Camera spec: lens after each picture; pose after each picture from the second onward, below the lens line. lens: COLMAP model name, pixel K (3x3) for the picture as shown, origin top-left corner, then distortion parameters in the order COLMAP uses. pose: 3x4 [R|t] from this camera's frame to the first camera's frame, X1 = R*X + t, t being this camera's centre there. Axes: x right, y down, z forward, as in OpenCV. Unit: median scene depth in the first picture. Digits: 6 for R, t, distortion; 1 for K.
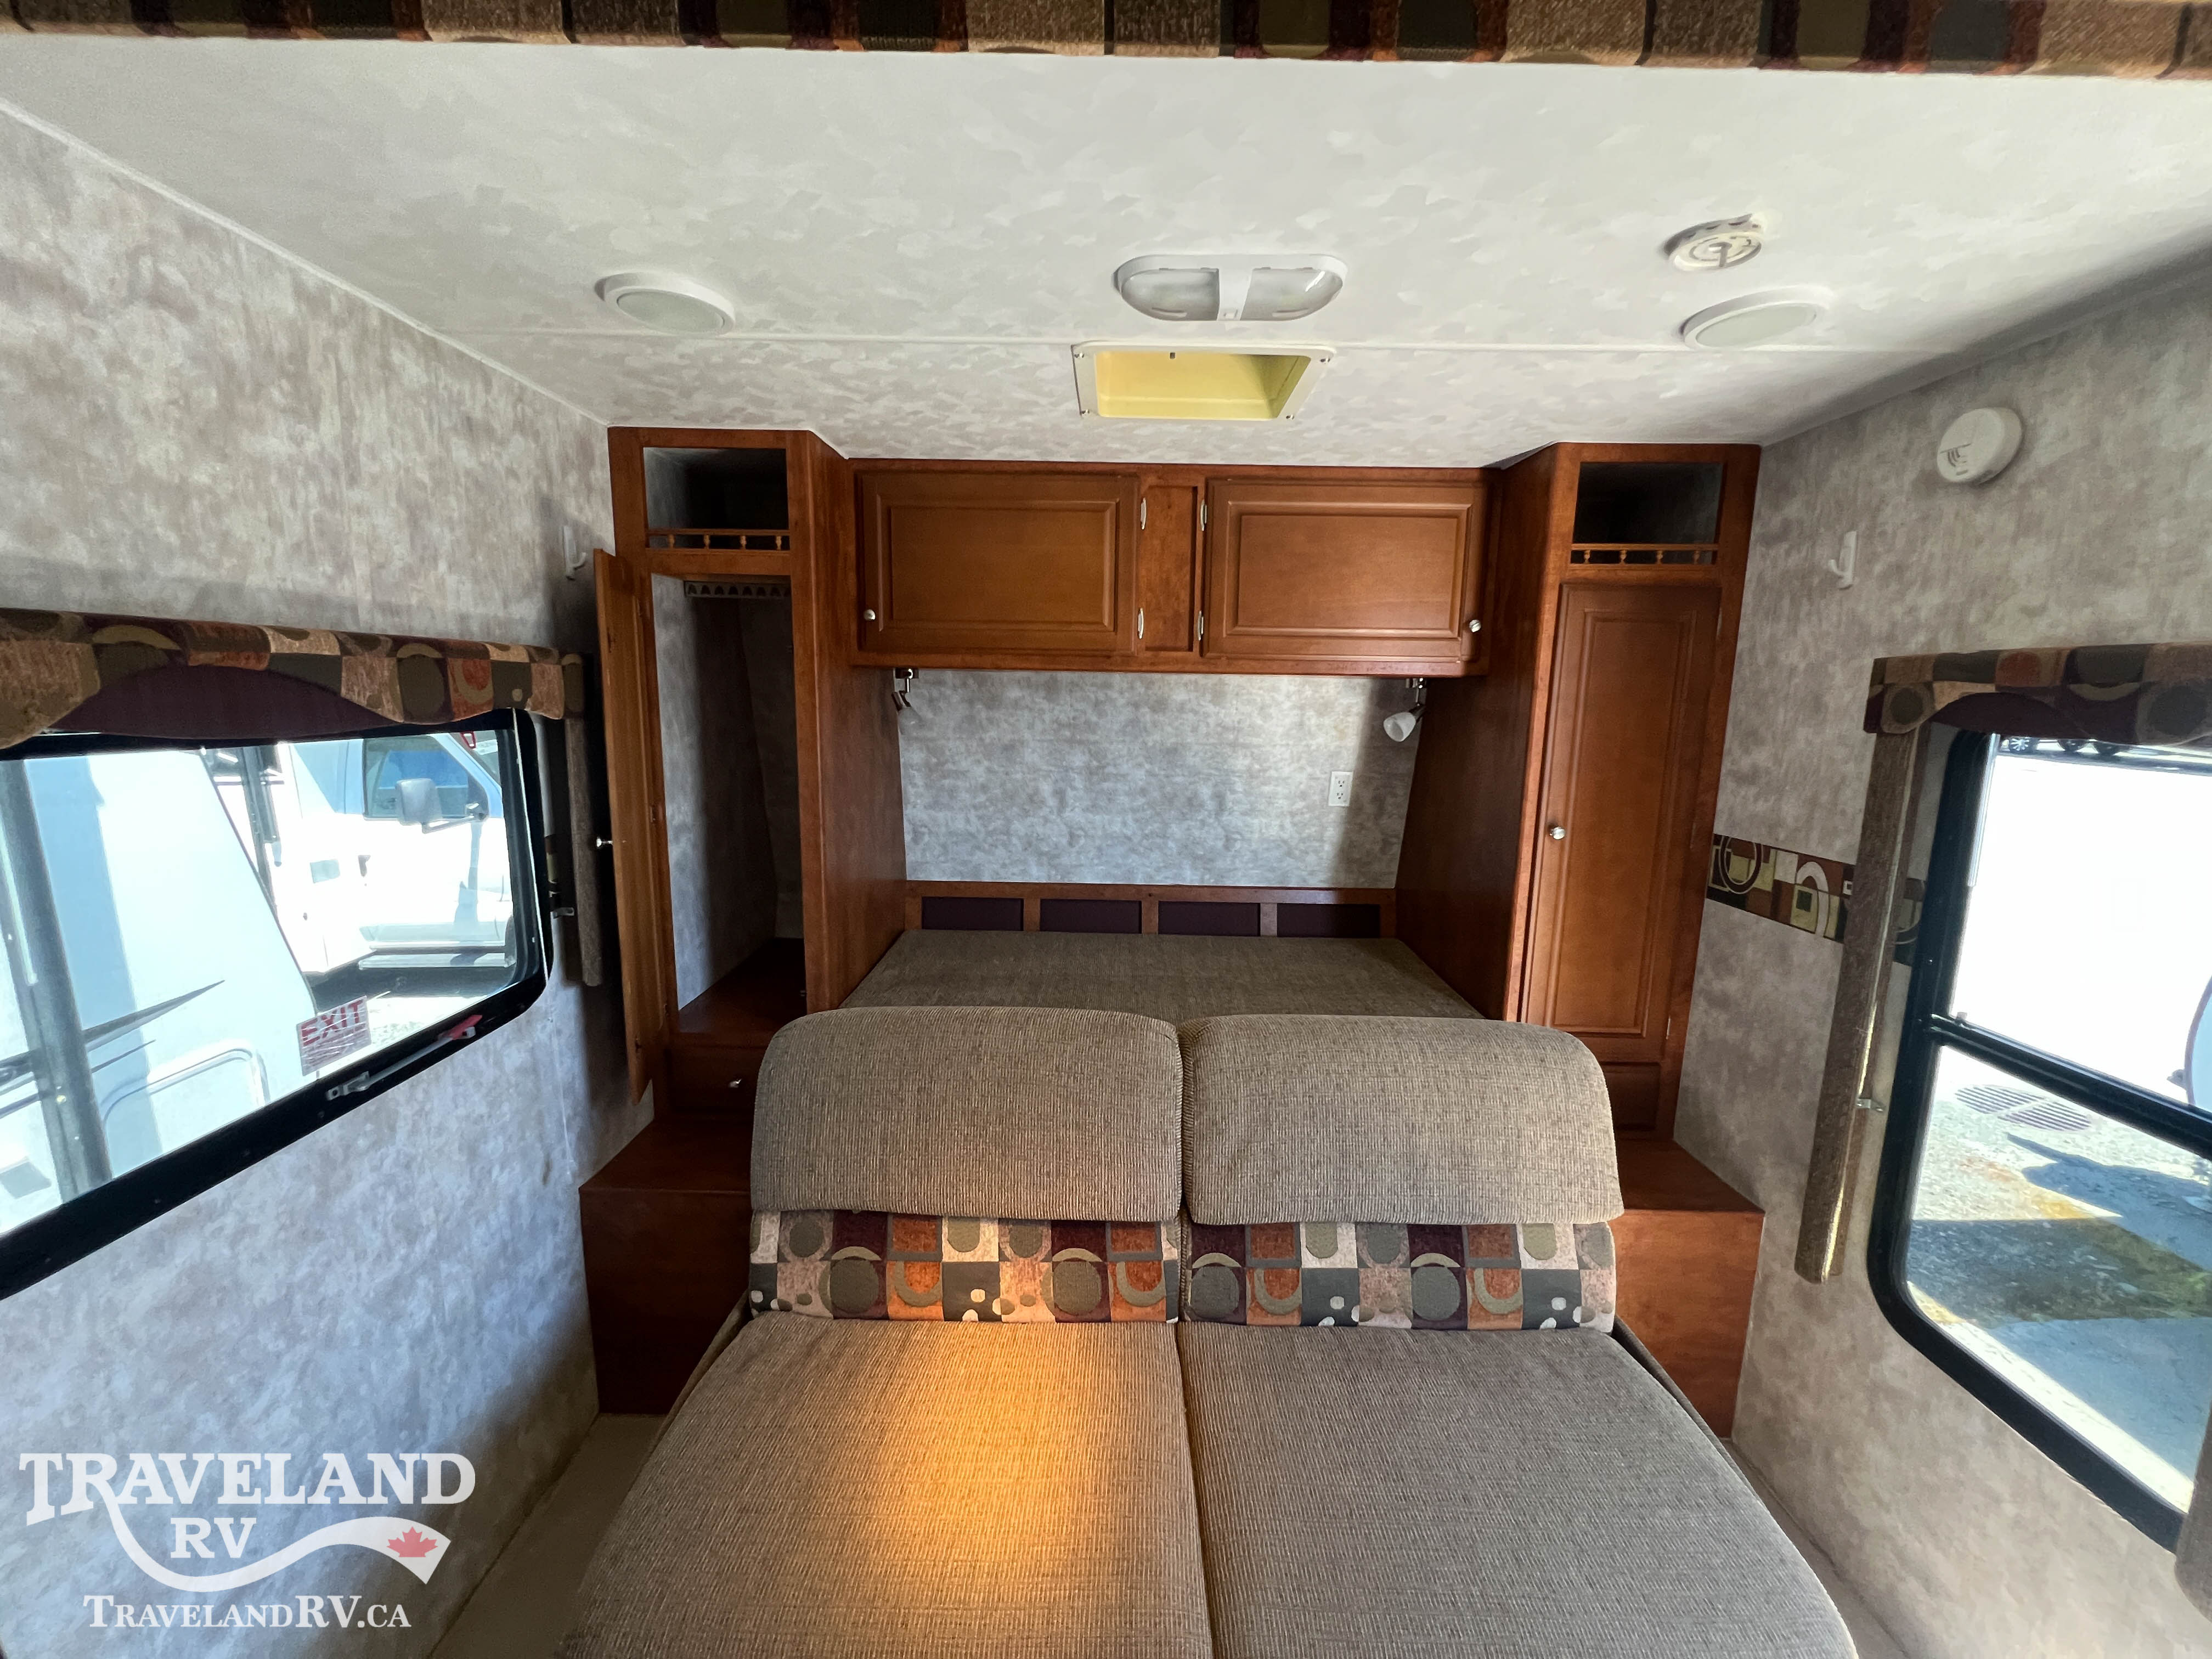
lens RADIAL K [[887.1, 0, 1108.9], [0, 887.1, 834.9], [0, 0, 1]] dist [-0.002737, 0.000499]
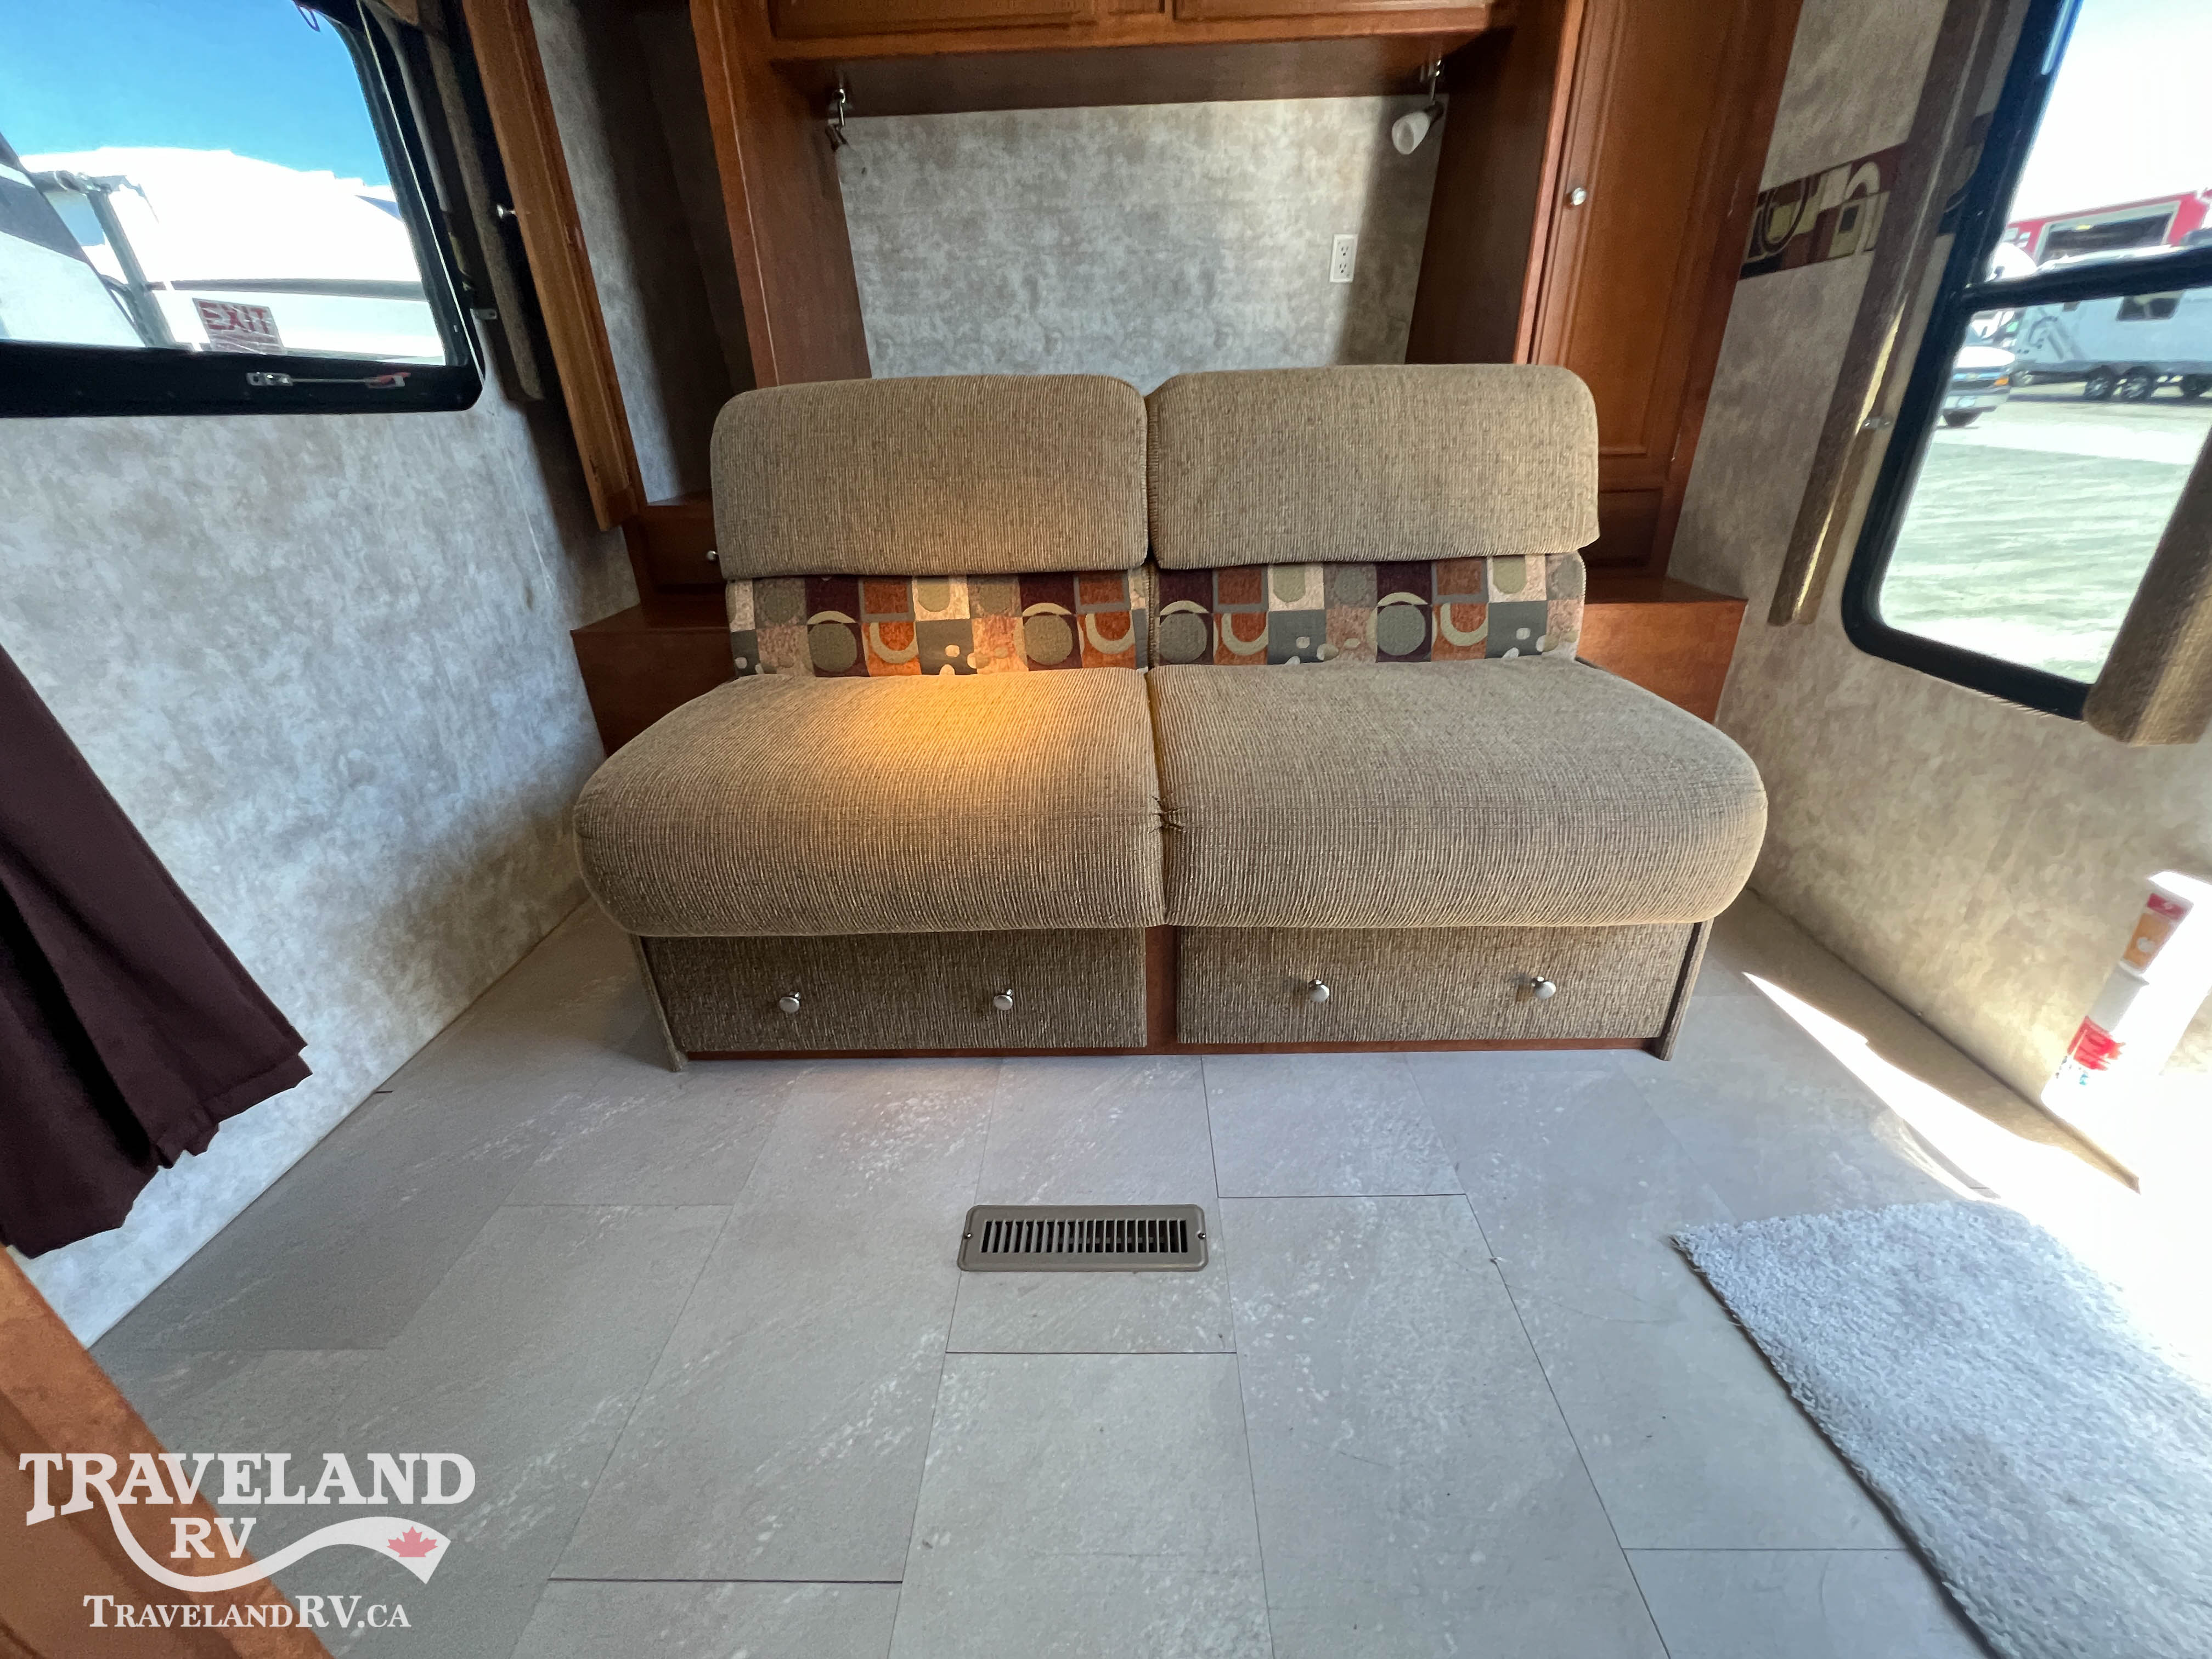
lens RADIAL K [[887.1, 0, 1108.9], [0, 887.1, 830.5], [0, 0, 1]] dist [-0.002737, 0.000499]
pose [[0.998853, -0.037112, -0.030249, 0.056211], [0.044219, 0.957316, 0.285642, 0.426145], [0.018357, -0.286652, 0.957859, -0.042958]]
